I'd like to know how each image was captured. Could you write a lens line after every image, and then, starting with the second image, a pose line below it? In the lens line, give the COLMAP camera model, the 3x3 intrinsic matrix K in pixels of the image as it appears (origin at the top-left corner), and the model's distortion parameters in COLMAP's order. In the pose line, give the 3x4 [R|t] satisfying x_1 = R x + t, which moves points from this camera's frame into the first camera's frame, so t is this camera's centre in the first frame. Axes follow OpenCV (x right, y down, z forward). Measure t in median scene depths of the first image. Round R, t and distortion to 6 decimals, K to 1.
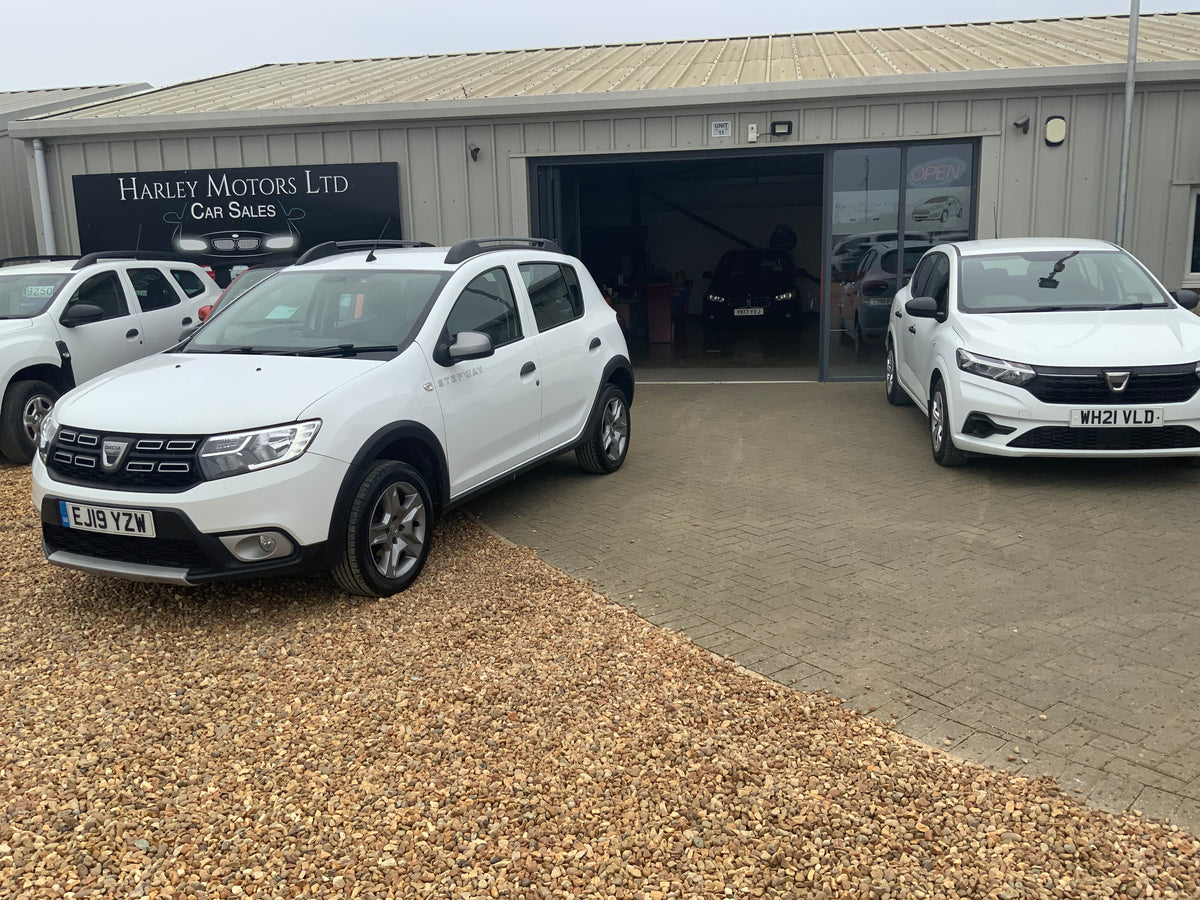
lens RADIAL K [[994.0, 0, 608.7], [0, 994.0, 461.7], [0, 0, 1]] dist [0.071863, -0.126428]
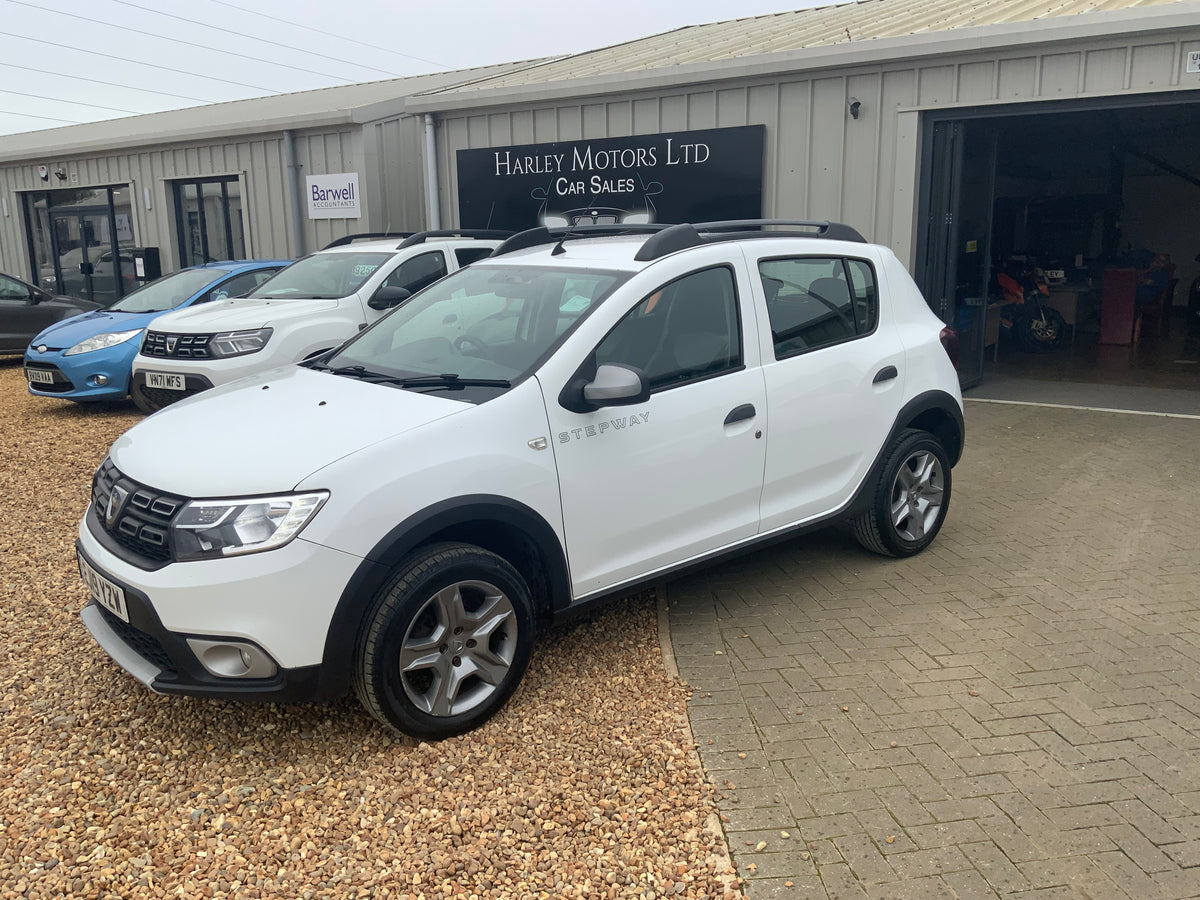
lens RADIAL K [[994.0, 0, 604.7], [0, 994.0, 462.1], [0, 0, 1]] dist [0.071863, -0.126428]
pose [[0.893712, 0.110028, -0.434940, 0.113841], [-0.097435, 0.993923, 0.051227, -0.072286], [0.437933, -0.003404, 0.899001, 0.283923]]
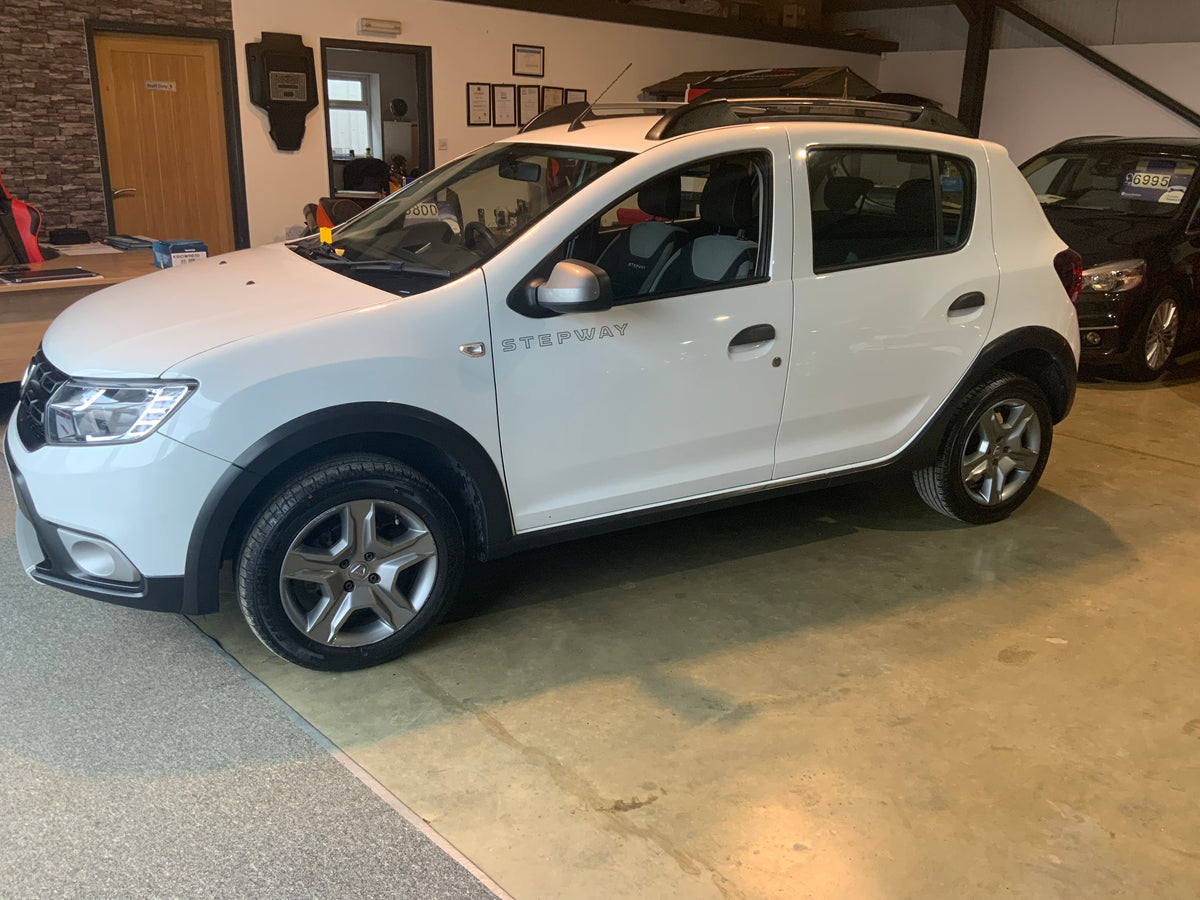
lens RADIAL K [[994.0, 0, 604.0], [0, 994.0, 447.4], [0, 0, 1]] dist [0.071863, -0.126428]
pose [[0.783727, 0.240236, -0.572765, 0.160058], [-0.179162, 0.970412, 0.161871, -0.090255], [0.594705, -0.024245, 0.803578, 0.407539]]
